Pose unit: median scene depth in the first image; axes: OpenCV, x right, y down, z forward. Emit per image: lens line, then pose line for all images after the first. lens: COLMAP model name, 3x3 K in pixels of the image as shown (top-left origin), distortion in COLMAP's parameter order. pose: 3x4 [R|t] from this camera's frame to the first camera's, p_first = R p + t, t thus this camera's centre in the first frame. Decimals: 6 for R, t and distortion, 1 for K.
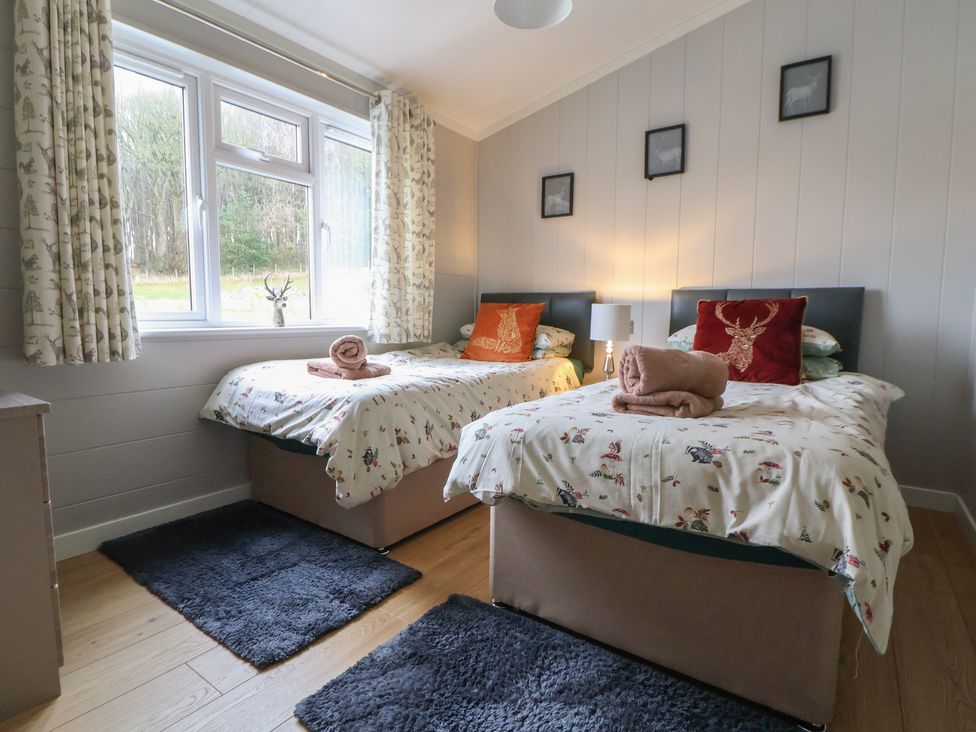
lens RADIAL K [[502.3, 0, 467.9], [0, 502.3, 355.2], [0, 0, 1]] dist [-0.003282, -0.013806]
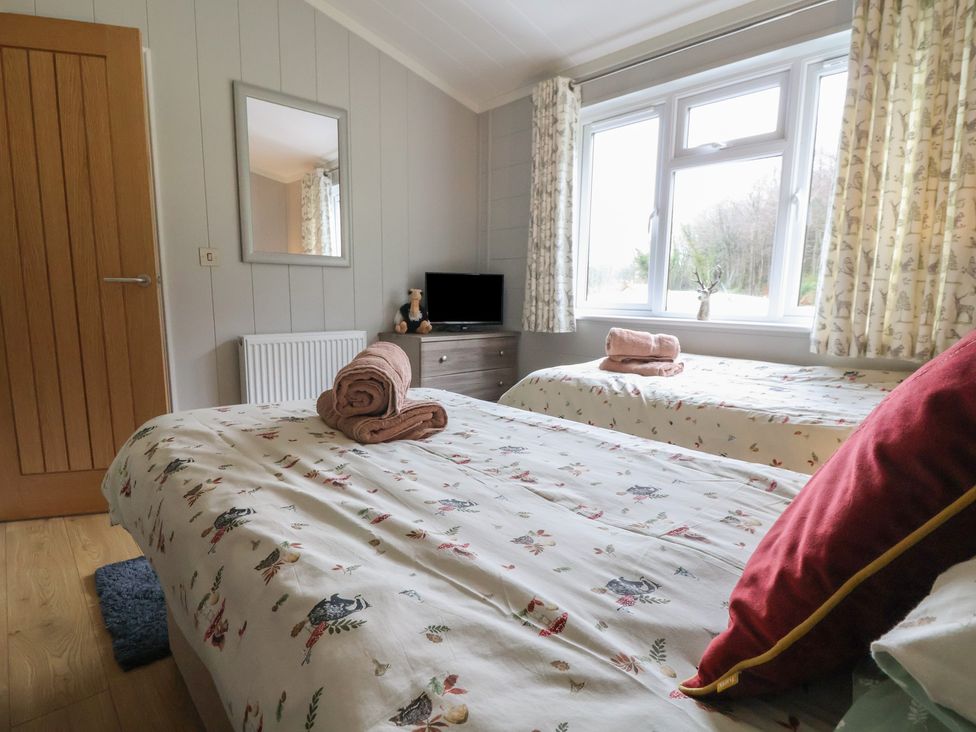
lens RADIAL K [[507.7, 0, 477.0], [0, 507.7, 365.6], [0, 0, 1]] dist [0.001570, -0.014413]
pose [[-0.181552, 0.131685, -0.974524, 0.622764], [-0.096715, 0.983798, 0.150956, -0.068977], [0.978614, 0.121658, -0.165875, 0.670160]]
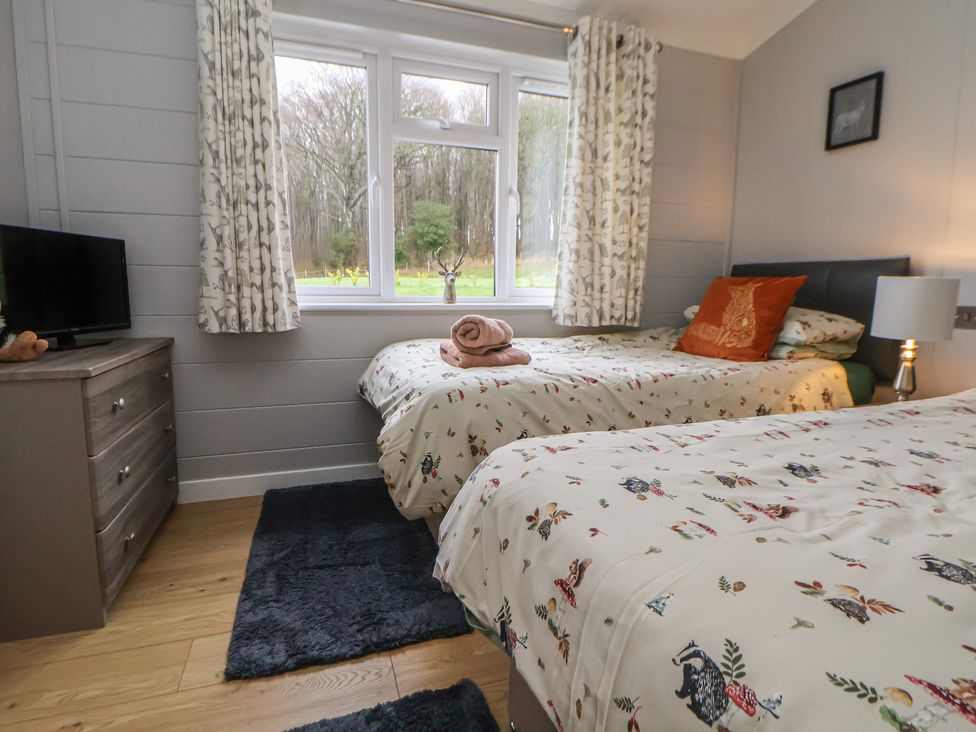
lens RADIAL K [[495.5, 0, 483.3], [0, 495.5, 347.3], [0, 0, 1]] dist [0.000246, -0.015950]
pose [[0.823745, 0.070086, -0.562612, 0.191969], [-0.053080, 0.997505, 0.046545, -0.018461], [0.564471, -0.008478, 0.825410, 0.232603]]
